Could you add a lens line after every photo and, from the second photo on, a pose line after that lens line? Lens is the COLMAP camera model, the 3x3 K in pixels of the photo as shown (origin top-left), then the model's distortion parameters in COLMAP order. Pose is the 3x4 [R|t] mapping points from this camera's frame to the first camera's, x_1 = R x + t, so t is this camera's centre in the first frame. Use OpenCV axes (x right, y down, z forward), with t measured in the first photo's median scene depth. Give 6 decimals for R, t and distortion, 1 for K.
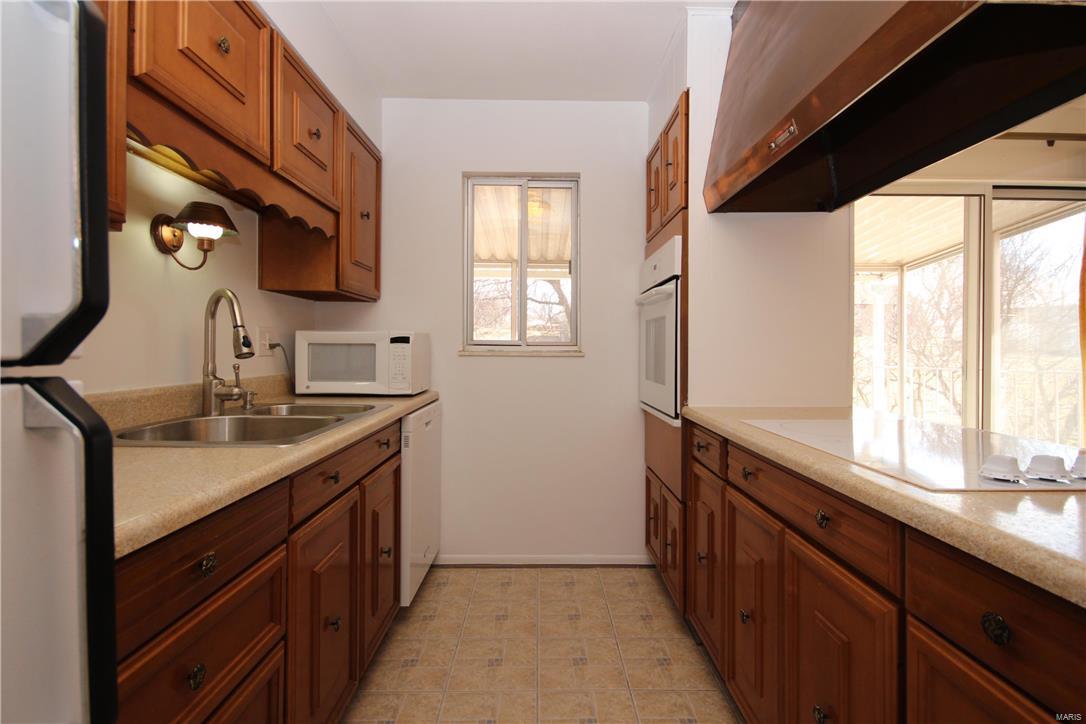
lens RADIAL K [[516.2, 0, 544.9], [0, 516.2, 353.3], [0, 0, 1]] dist [0.011454, 0.000197]
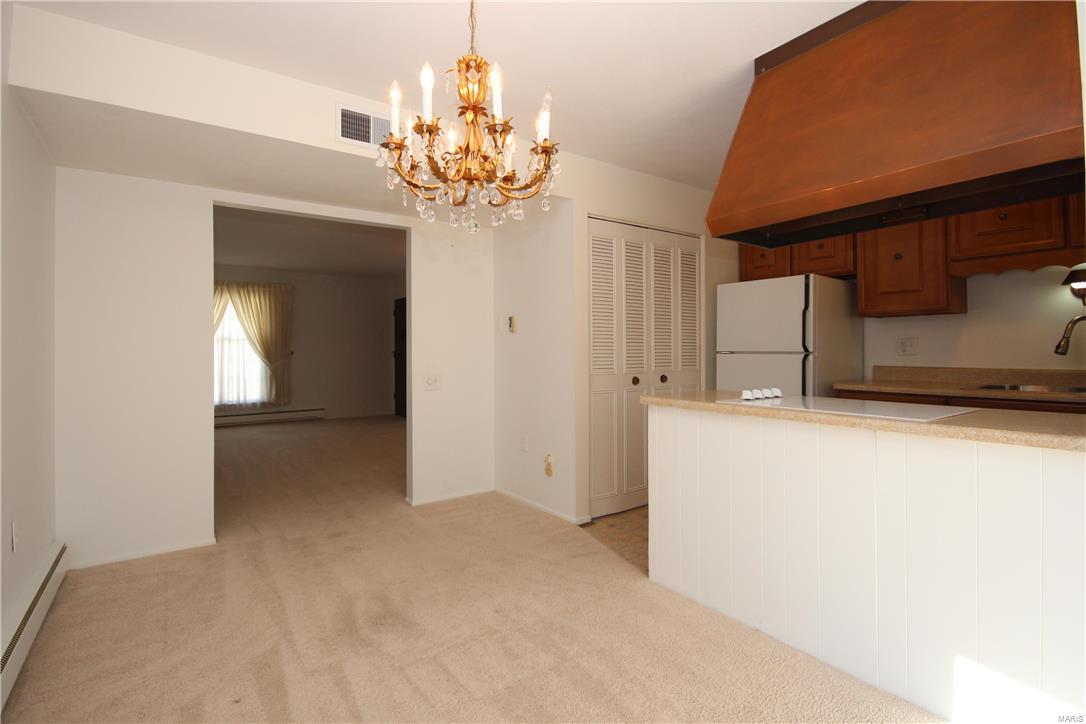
lens RADIAL K [[516.2, 0, 544.9], [0, 516.2, 353.3], [0, 0, 1]] dist [0.011454, 0.000197]
pose [[-0.819487, 0.005490, -0.573072, 1.453479], [-0.000192, 0.999951, 0.009853, -0.009611], [0.573098, 0.008185, -0.819446, 1.098452]]
